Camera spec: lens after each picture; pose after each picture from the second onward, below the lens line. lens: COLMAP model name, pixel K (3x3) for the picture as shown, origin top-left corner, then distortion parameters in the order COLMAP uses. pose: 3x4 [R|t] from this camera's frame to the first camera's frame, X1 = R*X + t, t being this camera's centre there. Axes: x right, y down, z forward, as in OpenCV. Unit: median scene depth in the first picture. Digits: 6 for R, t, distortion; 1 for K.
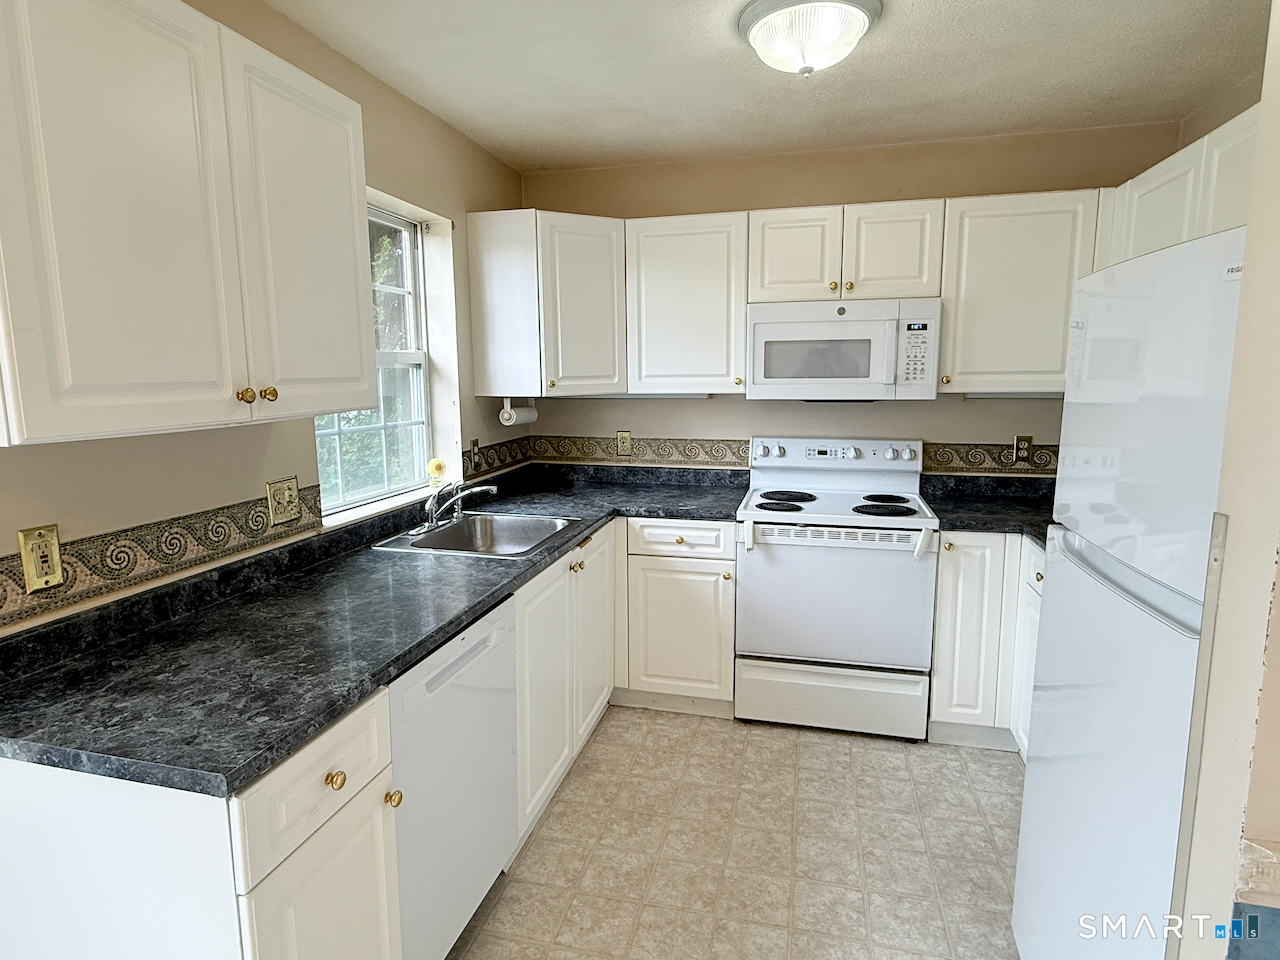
lens RADIAL K [[709.8, 0, 640.1], [0, 709.8, 476.2], [0, 0, 1]] dist [-0.004786, 0.001681]
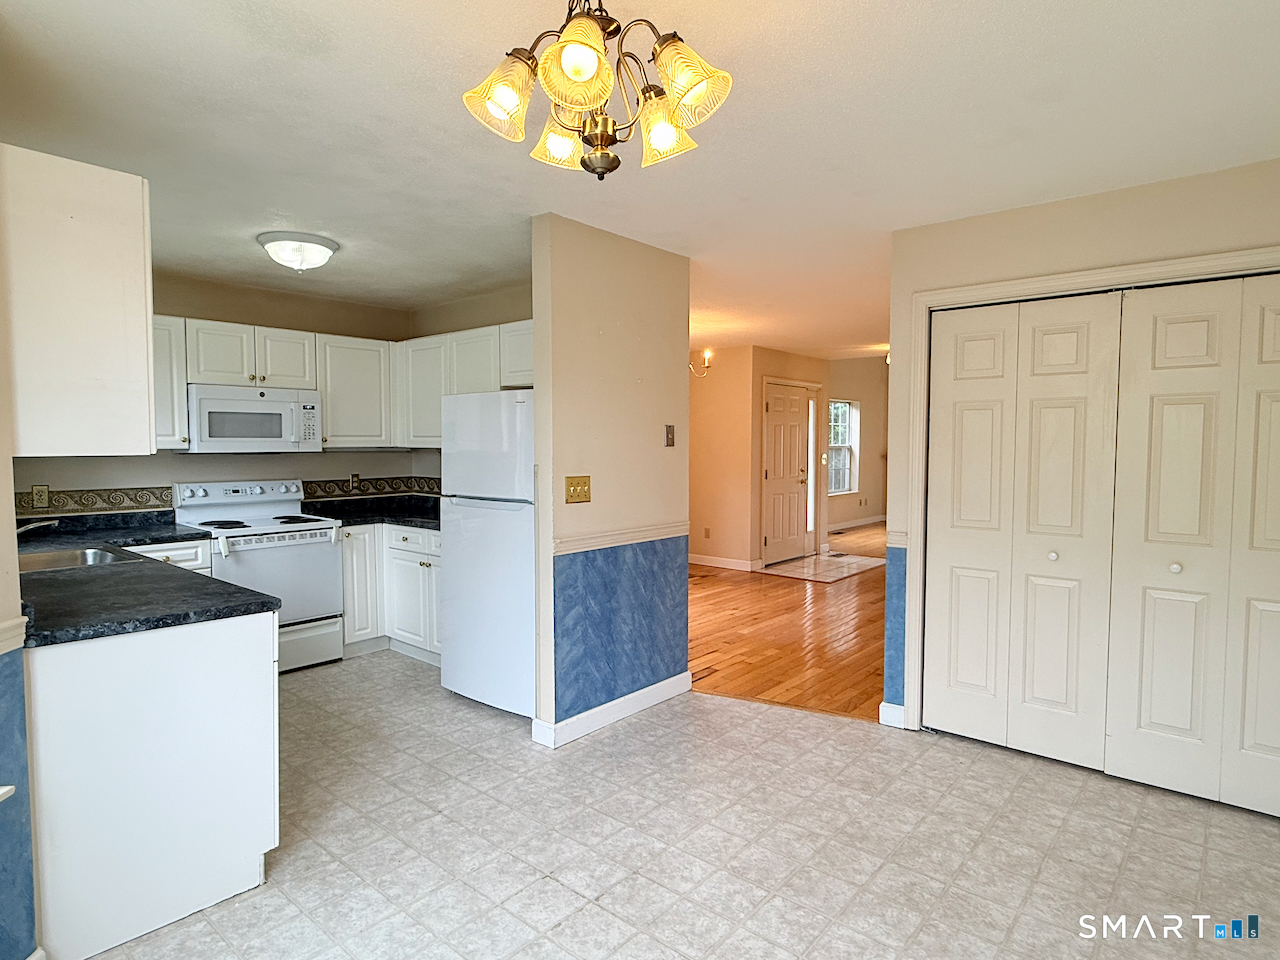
lens RADIAL K [[709.8, 0, 637.9], [0, 709.8, 480.0], [0, 0, 1]] dist [-0.004786, 0.001681]
pose [[0.444625, -0.040111, 0.894818, -0.662286], [0.127281, 0.991689, -0.018791, 0.073980], [-0.886627, 0.122248, 0.446035, -0.341630]]
